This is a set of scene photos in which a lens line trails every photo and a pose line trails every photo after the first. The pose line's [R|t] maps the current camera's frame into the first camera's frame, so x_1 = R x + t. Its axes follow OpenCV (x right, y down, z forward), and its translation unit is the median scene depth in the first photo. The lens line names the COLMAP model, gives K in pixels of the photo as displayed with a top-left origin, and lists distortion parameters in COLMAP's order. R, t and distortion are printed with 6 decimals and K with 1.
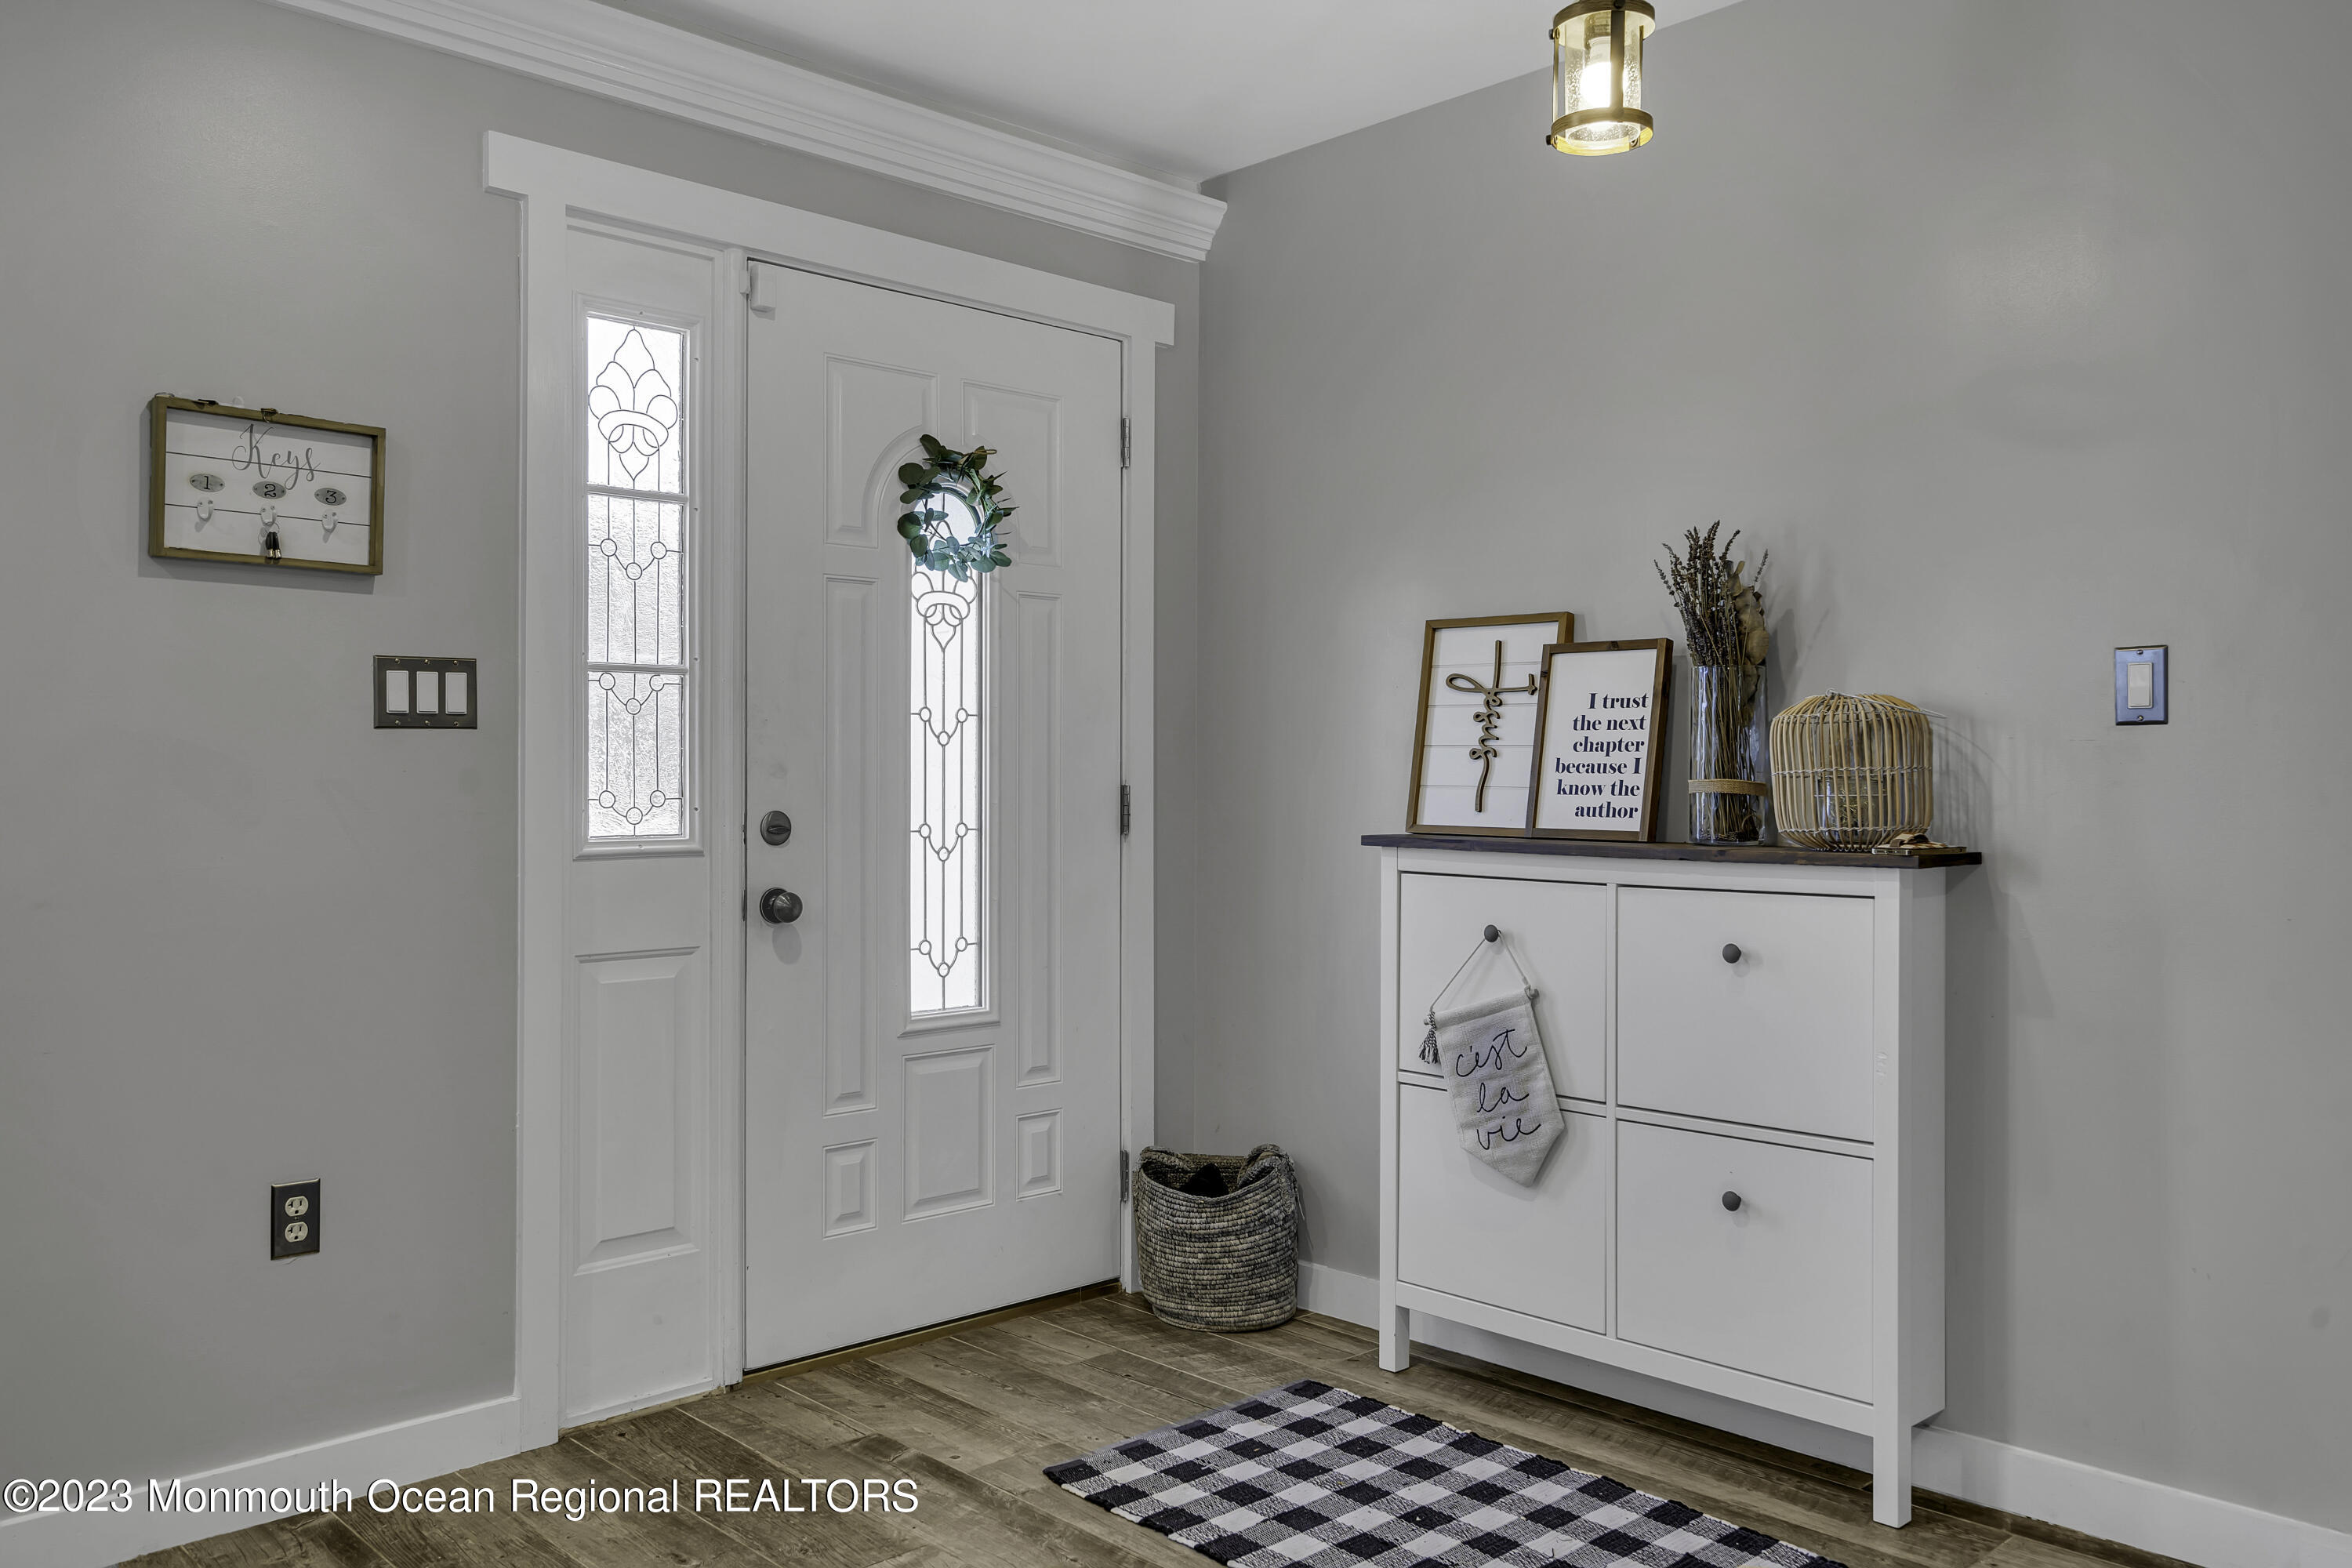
lens RADIAL K [[1798.0, 0, 1175.8], [0, 1798.0, 789.7], [0, 0, 1]] dist [0.008474, 0.001324]
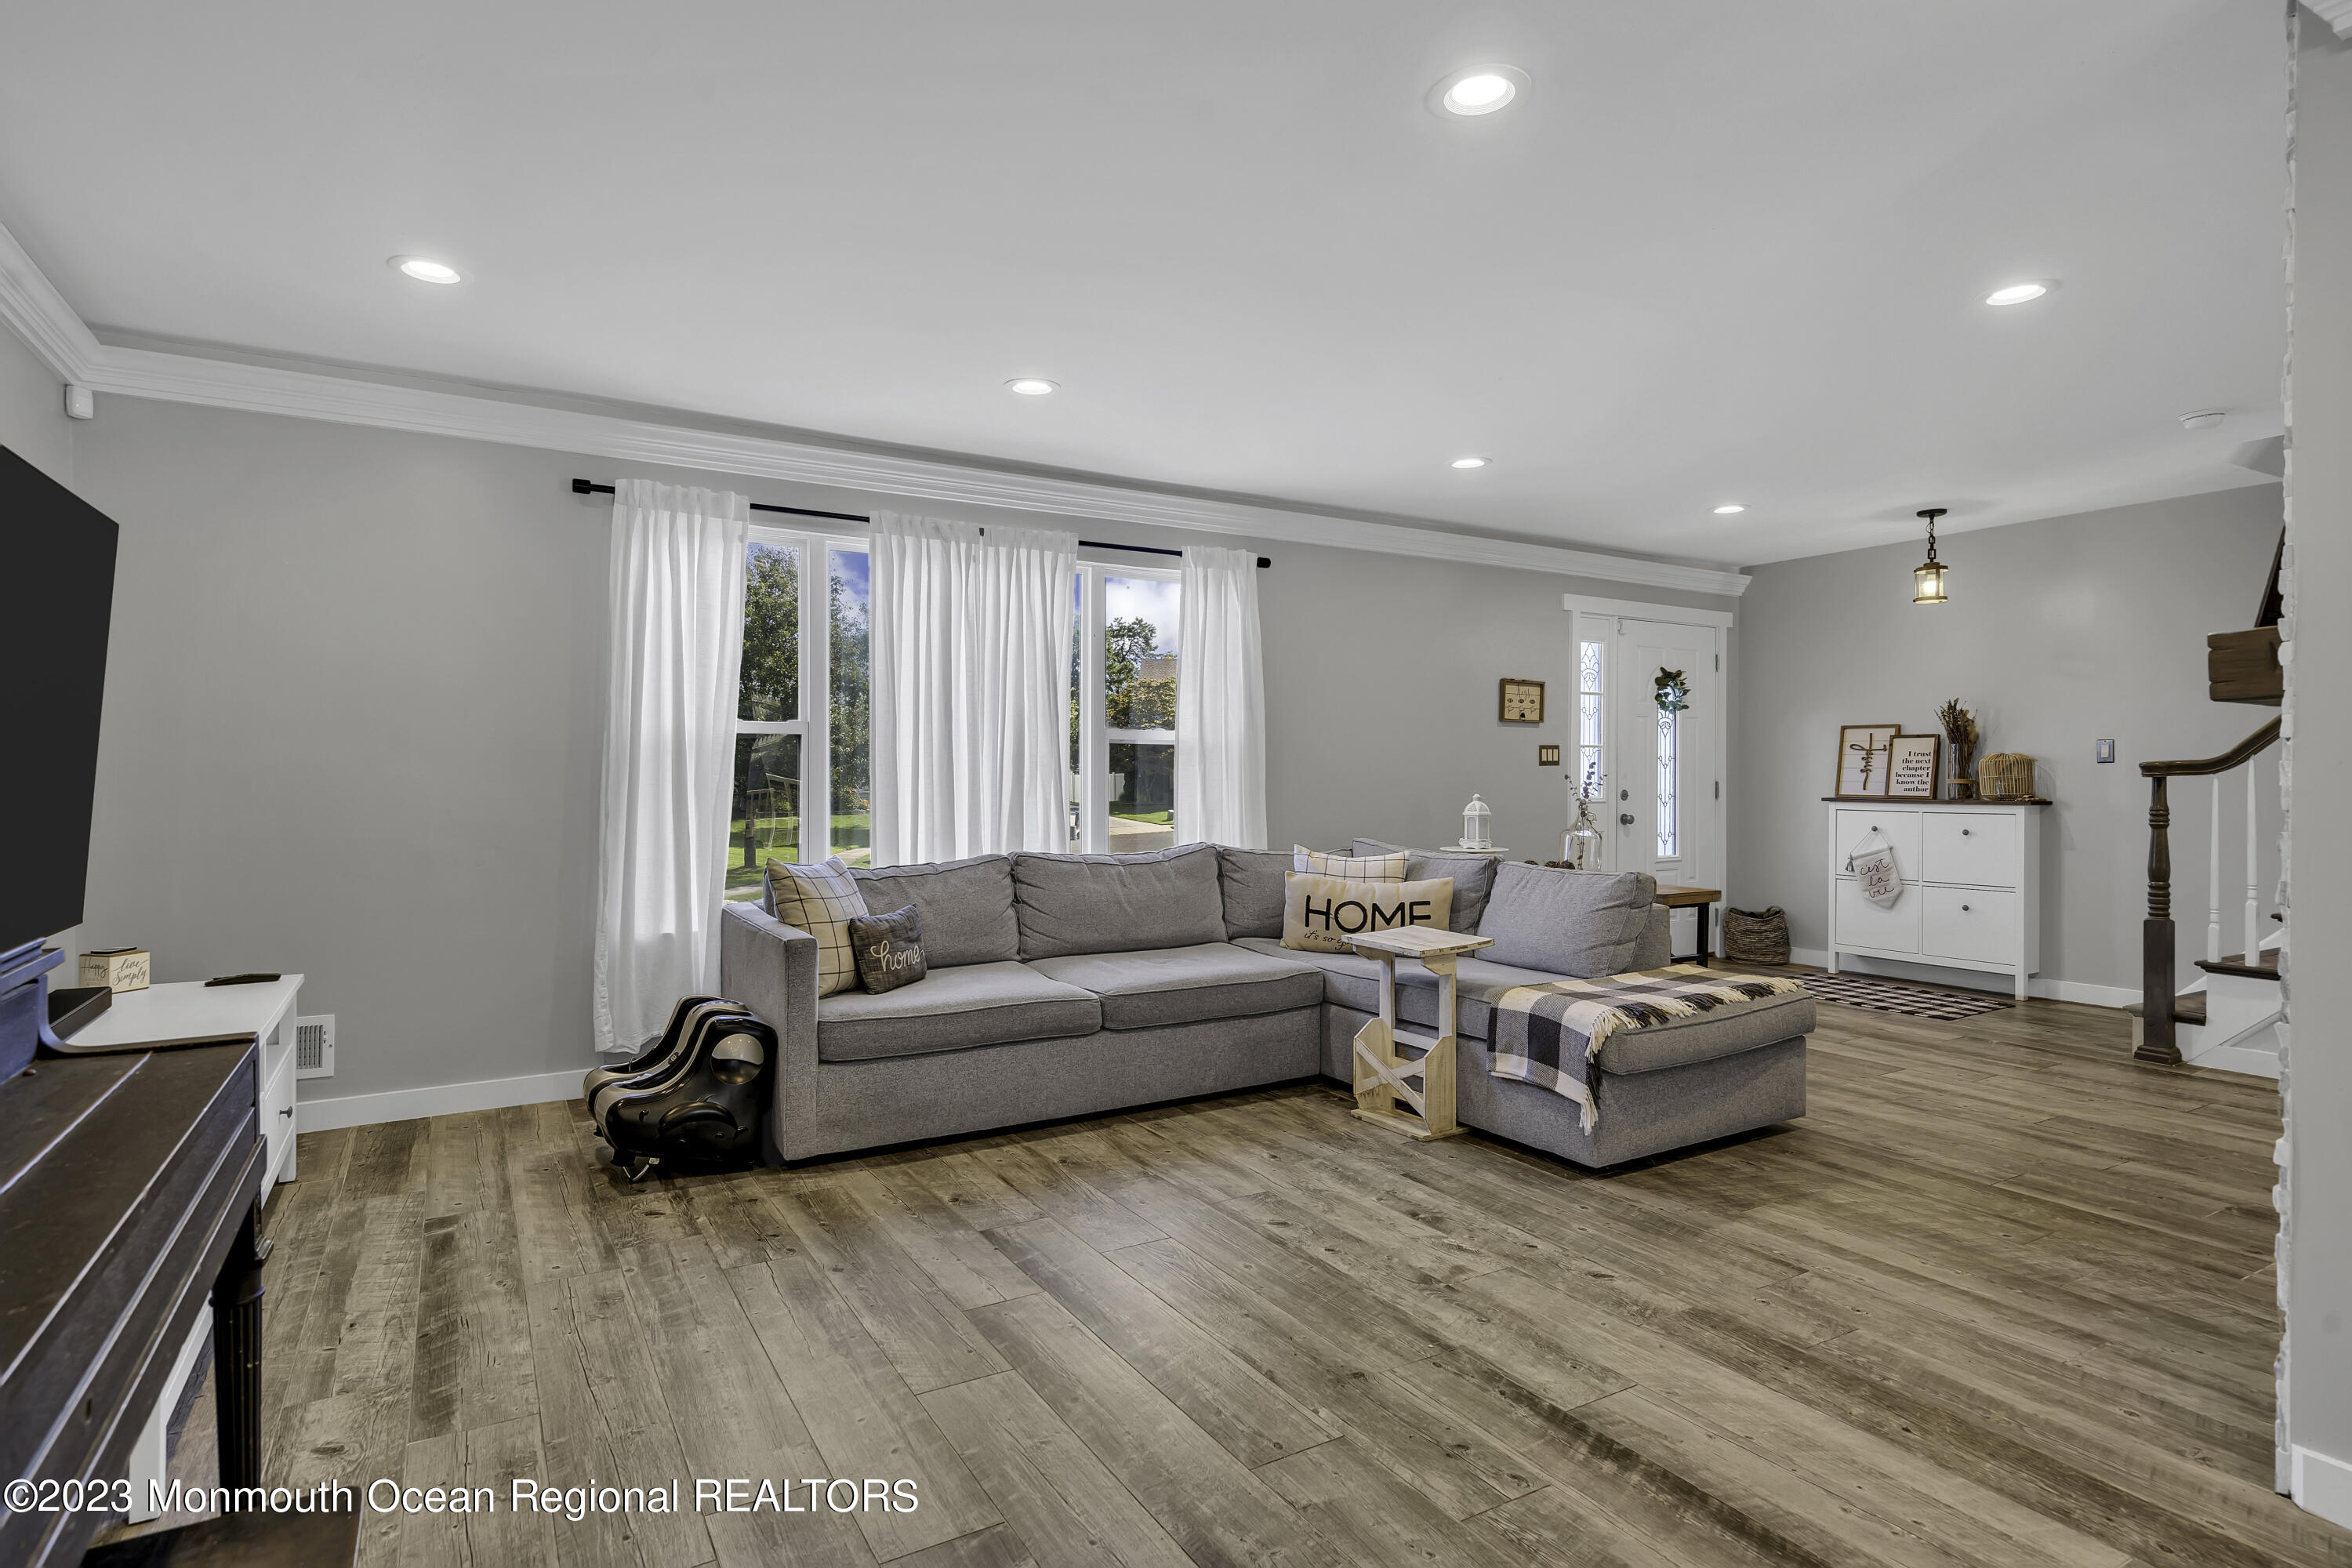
lens RADIAL K [[1207.9, 0, 1173.6], [0, 1207.9, 782.6], [0, 0, 1]] dist [0.006488, 0.000976]
pose [[0.977736, -0.001797, -0.209831, -0.564666], [0.001065, 0.999993, -0.003599, 0.006146], [0.209836, 0.003295, 0.977731, -1.292330]]
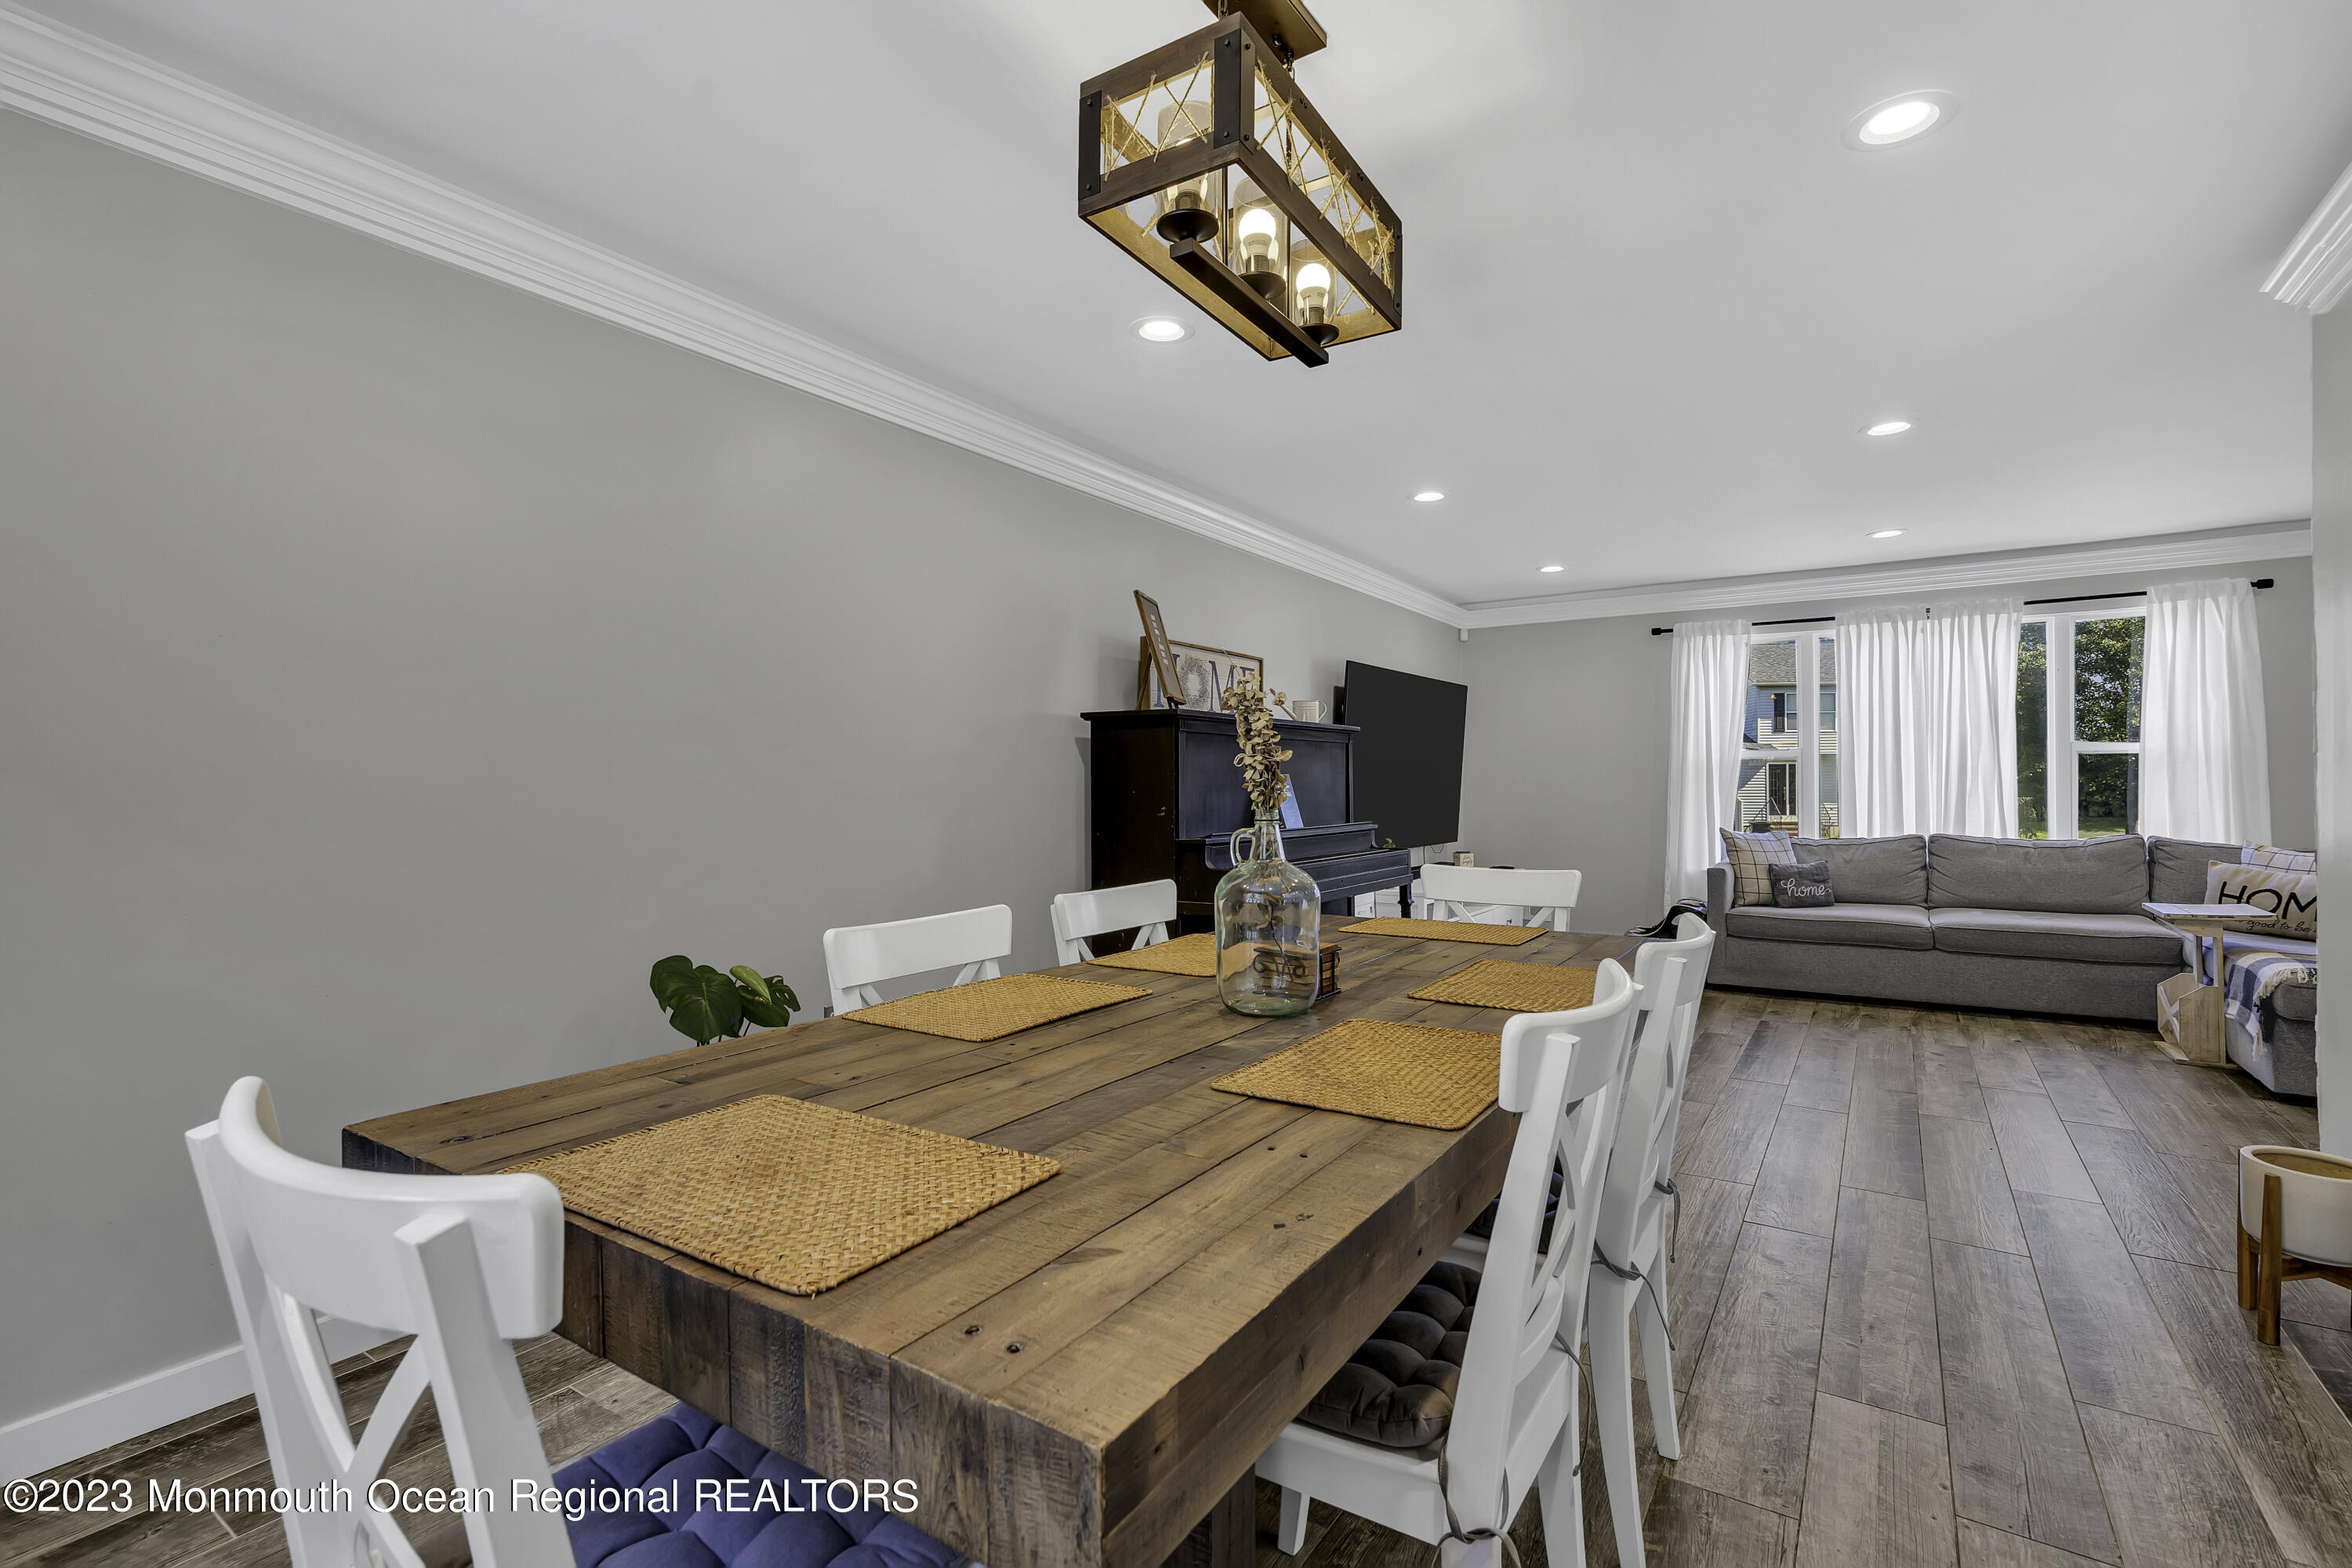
lens RADIAL K [[1076.1, 0, 1177.0], [0, 1076.1, 782.9], [0, 0, 1]] dist [0.000689, 0.000077]
pose [[0.232526, -0.008929, -0.972549, 1.817531], [-0.002242, 0.999950, -0.009716, 0.032319], [0.972588, 0.004440, 0.232495, -2.063246]]
